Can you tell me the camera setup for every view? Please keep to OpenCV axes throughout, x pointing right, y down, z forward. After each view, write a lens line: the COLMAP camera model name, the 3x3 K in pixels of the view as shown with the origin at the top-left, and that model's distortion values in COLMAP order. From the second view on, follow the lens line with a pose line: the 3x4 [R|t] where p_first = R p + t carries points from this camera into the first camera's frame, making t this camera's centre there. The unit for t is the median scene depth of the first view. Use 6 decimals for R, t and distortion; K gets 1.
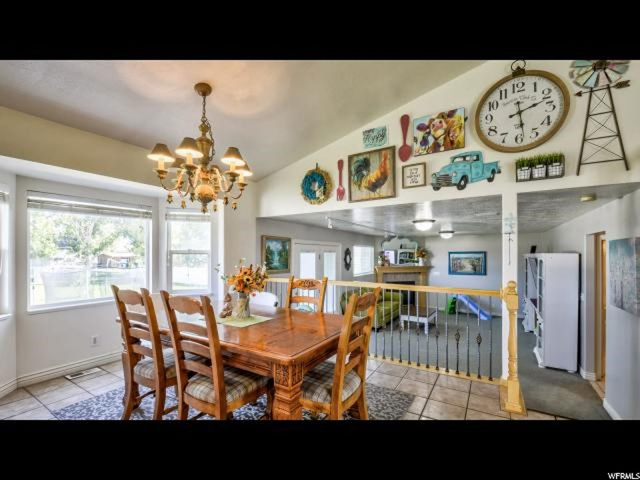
lens RADIAL K [[281.5, 0, 322.4], [0, 281.5, 241.4], [0, 0, 1]] dist [0.003392, -0.005720]
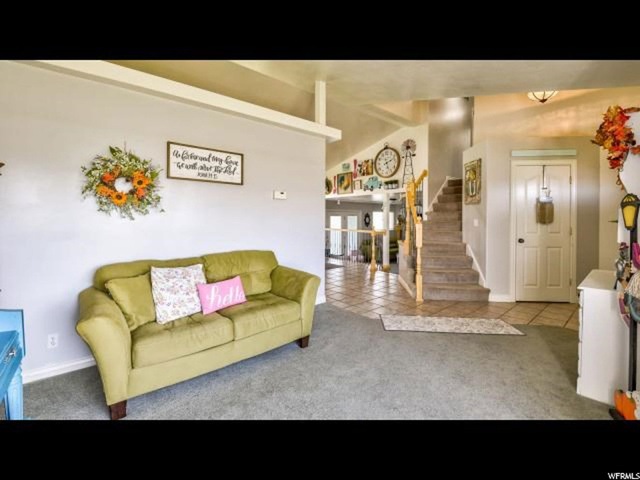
lens RADIAL K [[281.5, 0, 321.7], [0, 281.5, 239.5], [0, 0, 1]] dist [0.003392, -0.005720]
pose [[0.950729, 0.024350, -0.309066, 0.850517], [0.013887, 0.992565, 0.120918, -0.063092], [0.309713, -0.119252, 0.943322, -1.587693]]
